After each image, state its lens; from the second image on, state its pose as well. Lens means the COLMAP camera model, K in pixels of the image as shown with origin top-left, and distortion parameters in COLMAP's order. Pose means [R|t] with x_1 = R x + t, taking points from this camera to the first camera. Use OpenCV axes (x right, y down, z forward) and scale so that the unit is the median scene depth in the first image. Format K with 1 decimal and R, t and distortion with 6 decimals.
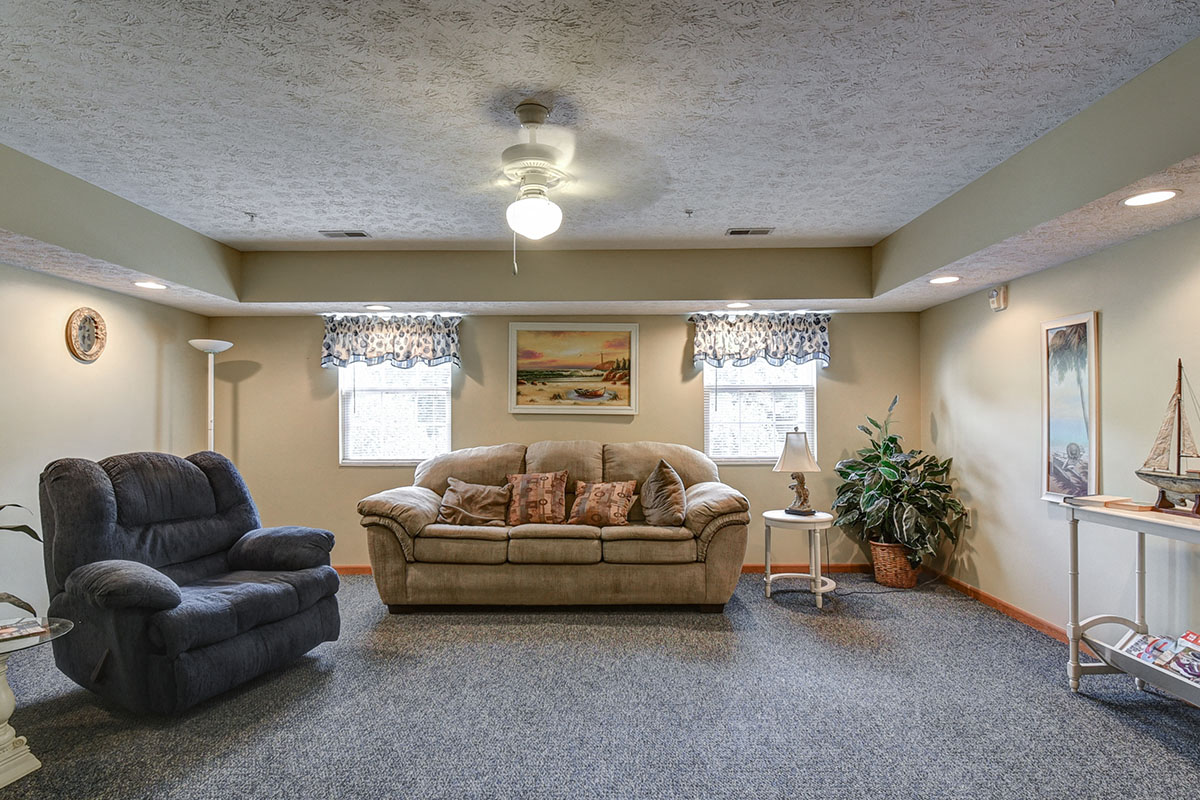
lens RADIAL K [[632.6, 0, 599.4], [0, 632.6, 410.8], [0, 0, 1]] dist [-0.003573, -0.001798]
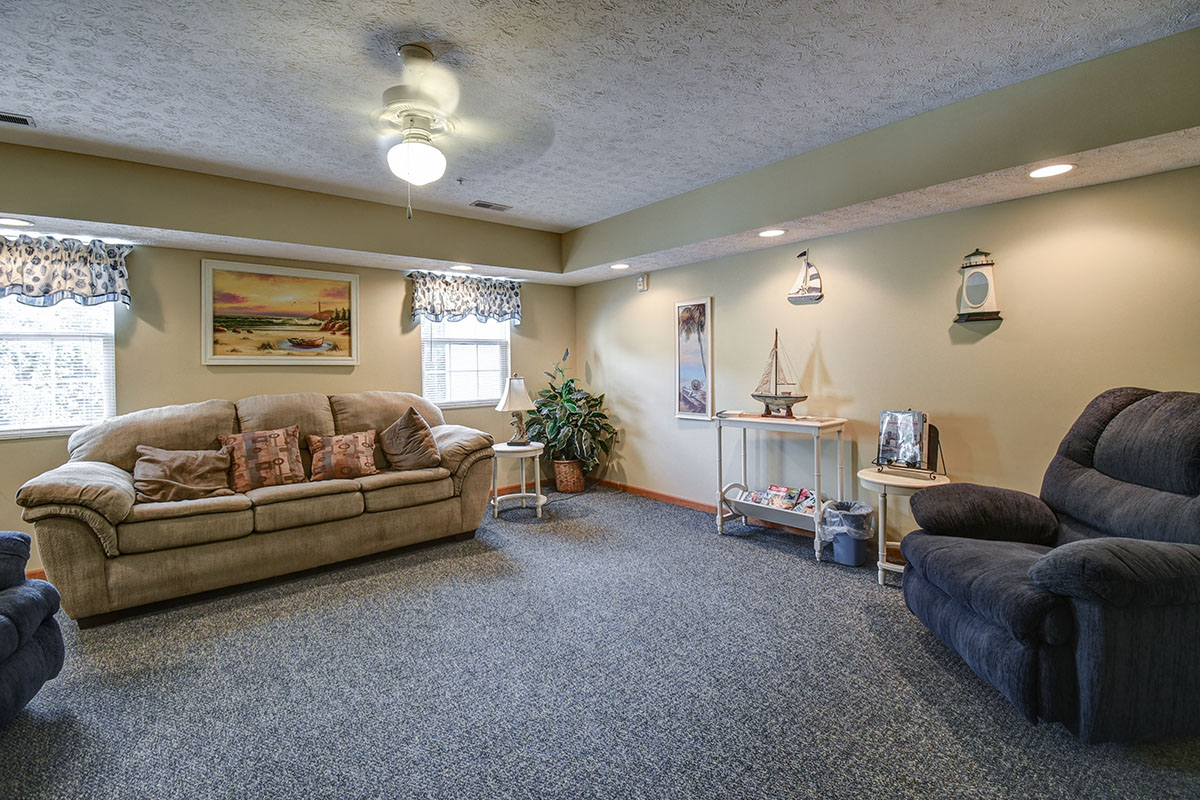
lens RADIAL K [[549.9, 0, 599.1], [0, 549.9, 367.8], [0, 0, 1]] dist [0.012359, -0.028600]
pose [[0.754479, -0.013497, 0.656185, -0.255262], [0.006749, 0.999895, 0.012807, 0.001811], [-0.656290, -0.005234, 0.754491, 0.094983]]
